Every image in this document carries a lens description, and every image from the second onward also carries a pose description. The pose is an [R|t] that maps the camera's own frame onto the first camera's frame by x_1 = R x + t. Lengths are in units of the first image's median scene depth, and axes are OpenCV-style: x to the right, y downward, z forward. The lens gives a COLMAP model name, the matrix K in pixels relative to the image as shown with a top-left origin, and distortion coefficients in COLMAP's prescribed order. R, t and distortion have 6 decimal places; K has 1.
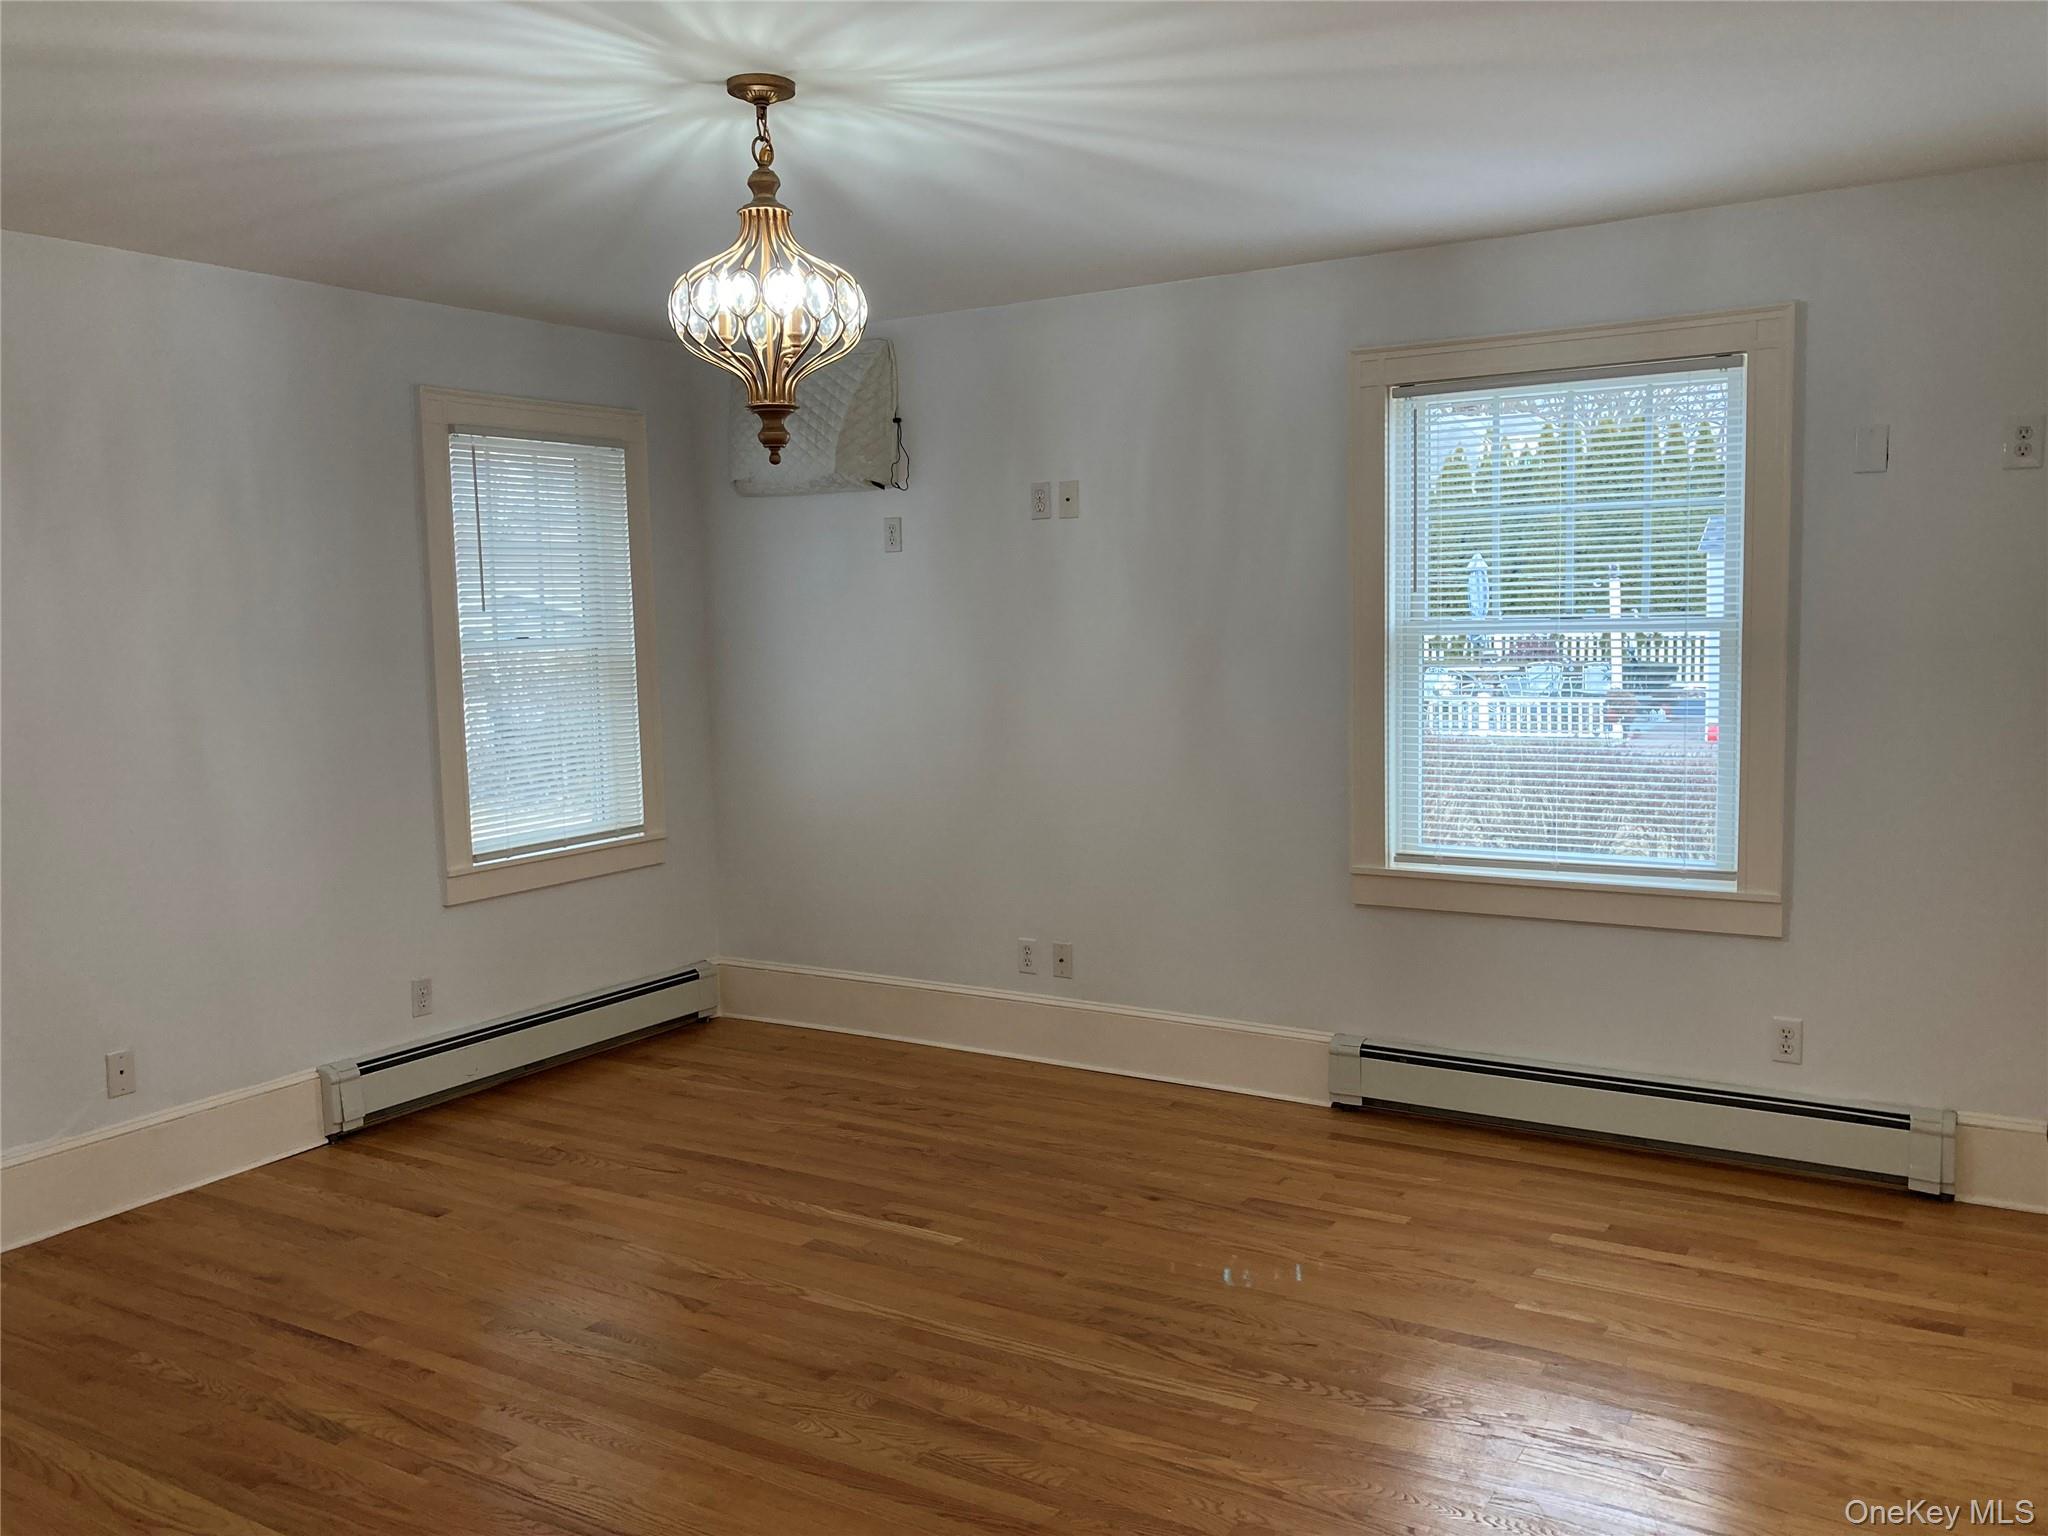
lens RADIAL K [[1699.3, 0, 1013.3], [0, 1699.3, 760.9], [0, 0, 1]] dist [0.048667, -0.044242]
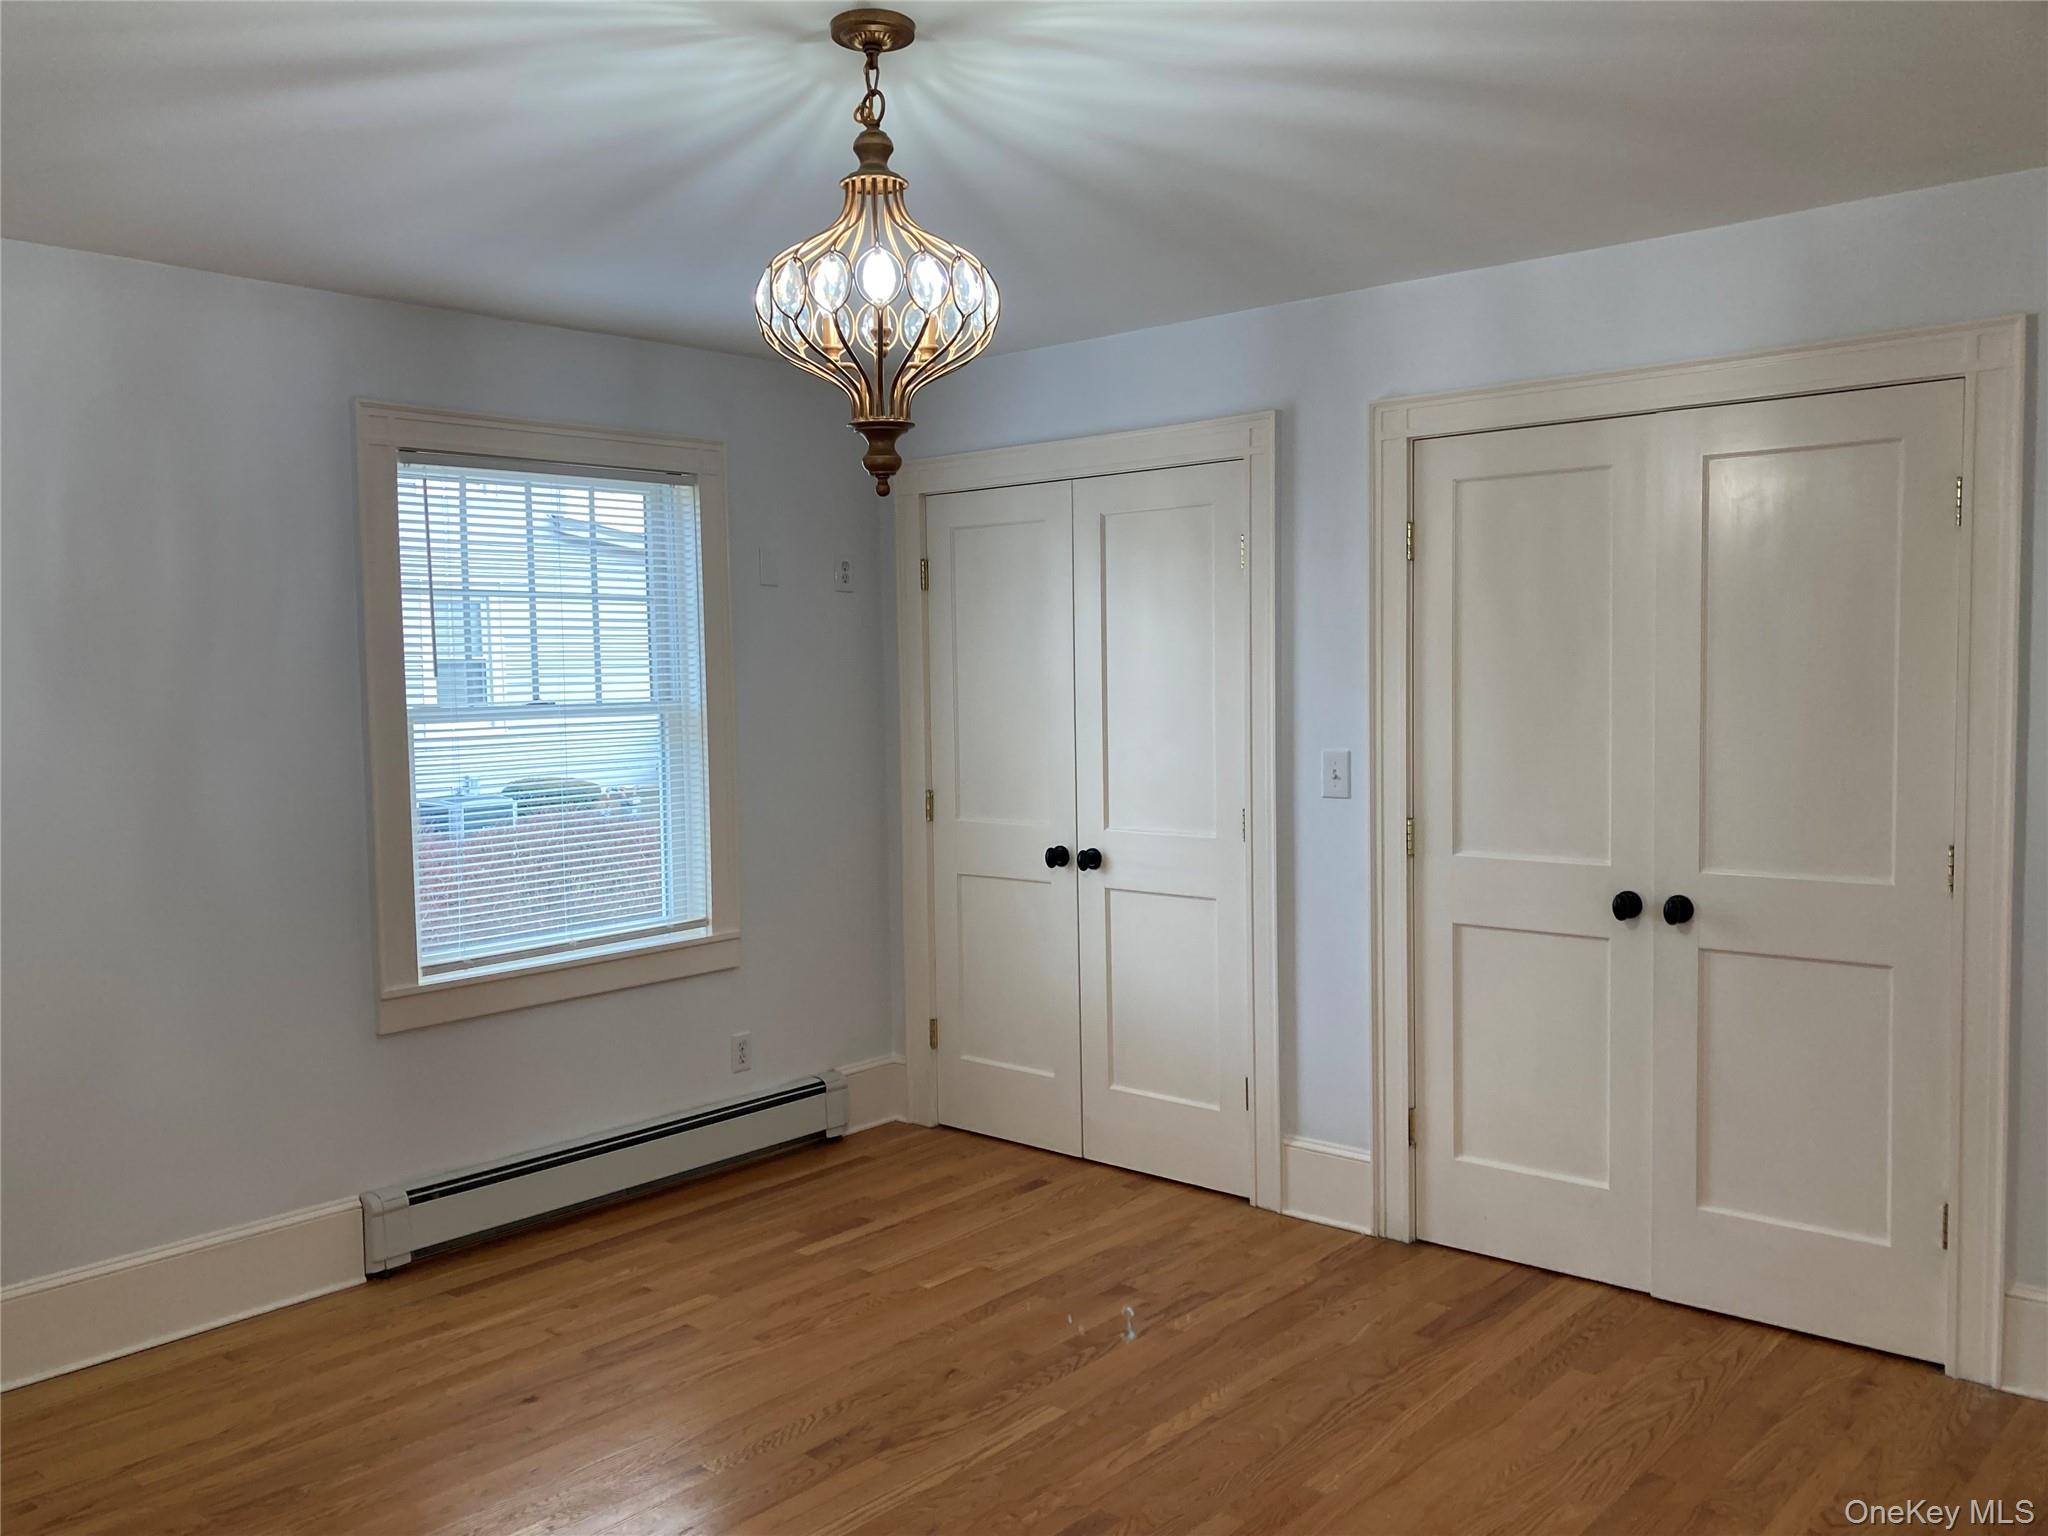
lens RADIAL K [[1699.3, 0, 1012.1], [0, 1699.3, 775.9], [0, 0, 1]] dist [0.048667, -0.044242]
pose [[0.164479, -0.048007, 0.985212, -0.697628], [0.107909, 0.993696, 0.030405, -0.045264], [-0.980460, 0.101312, 0.168623, 0.612233]]
